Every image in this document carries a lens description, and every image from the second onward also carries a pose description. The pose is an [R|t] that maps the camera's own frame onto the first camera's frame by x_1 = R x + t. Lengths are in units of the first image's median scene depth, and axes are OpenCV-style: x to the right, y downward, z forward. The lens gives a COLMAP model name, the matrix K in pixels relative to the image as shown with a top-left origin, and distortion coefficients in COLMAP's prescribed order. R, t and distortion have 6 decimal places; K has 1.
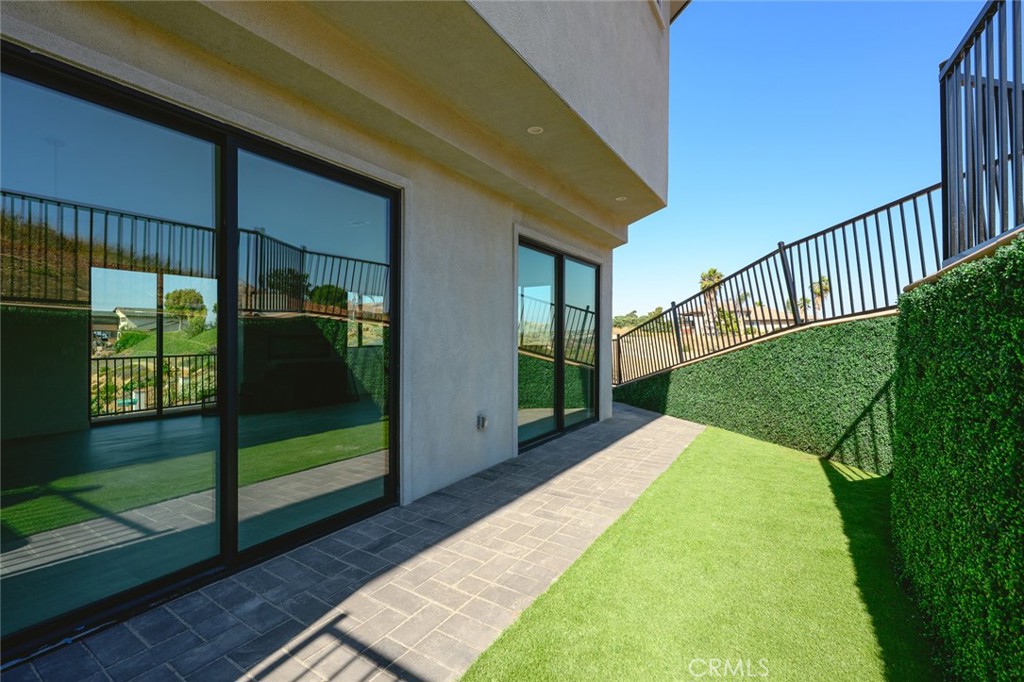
lens RADIAL K [[447.7, 0, 506.9], [0, 447.7, 340.1], [0, 0, 1]] dist [0.001493, 0.000214]
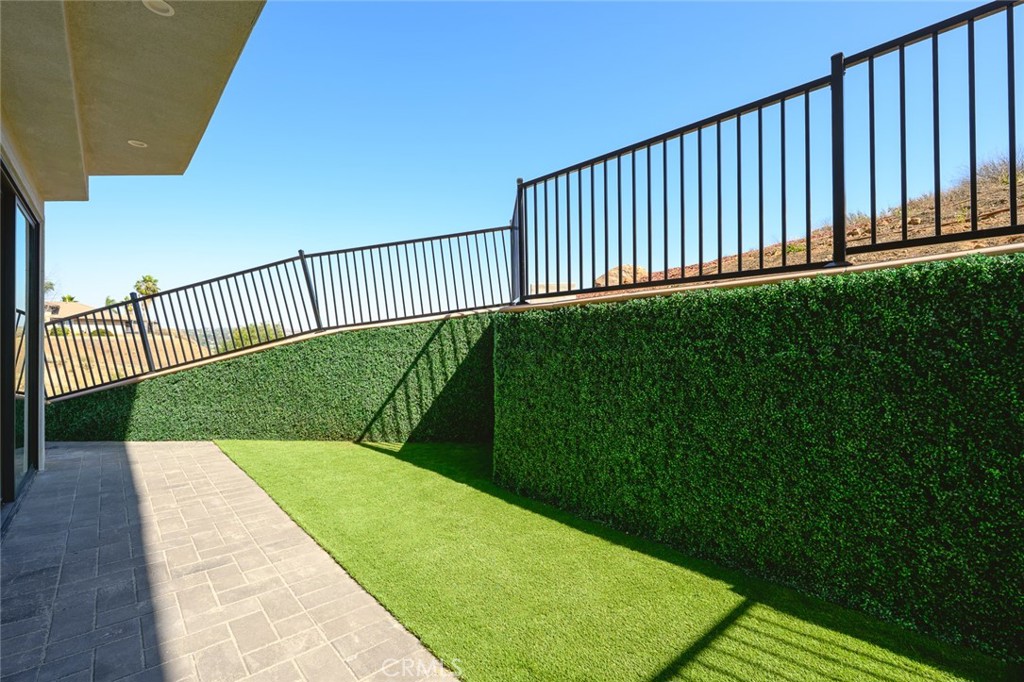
lens RADIAL K [[447.7, 0, 506.9], [0, 447.7, 340.1], [0, 0, 1]] dist [0.001493, 0.000214]
pose [[0.263452, 0.009776, 0.964623, -0.354984], [-0.001724, 0.999952, -0.009663, 0.004820], [-0.964671, 0.000883, 0.263456, 0.316454]]
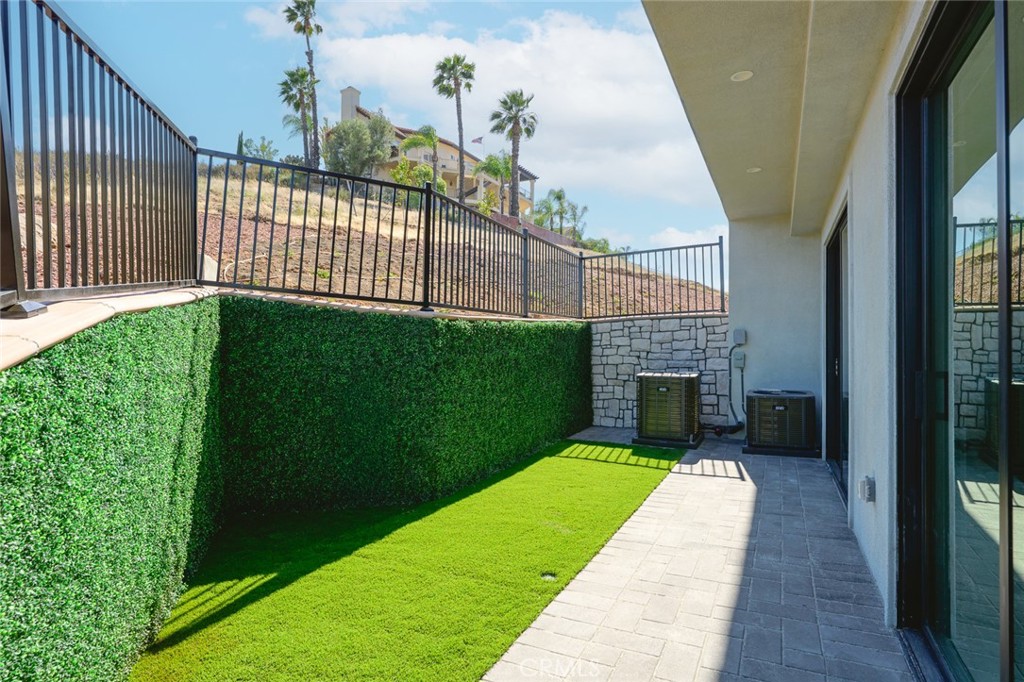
lens RADIAL K [[545.7, 0, 512.0], [0, 545.7, 341.0], [0, 0, 1]] dist [0.000271, -0.000024]
pose [[-0.992798, 0.001258, -0.119798, 0.470502], [0.002369, 0.999956, -0.009129, -0.003999], [0.119781, -0.009347, -0.992756, 1.596834]]
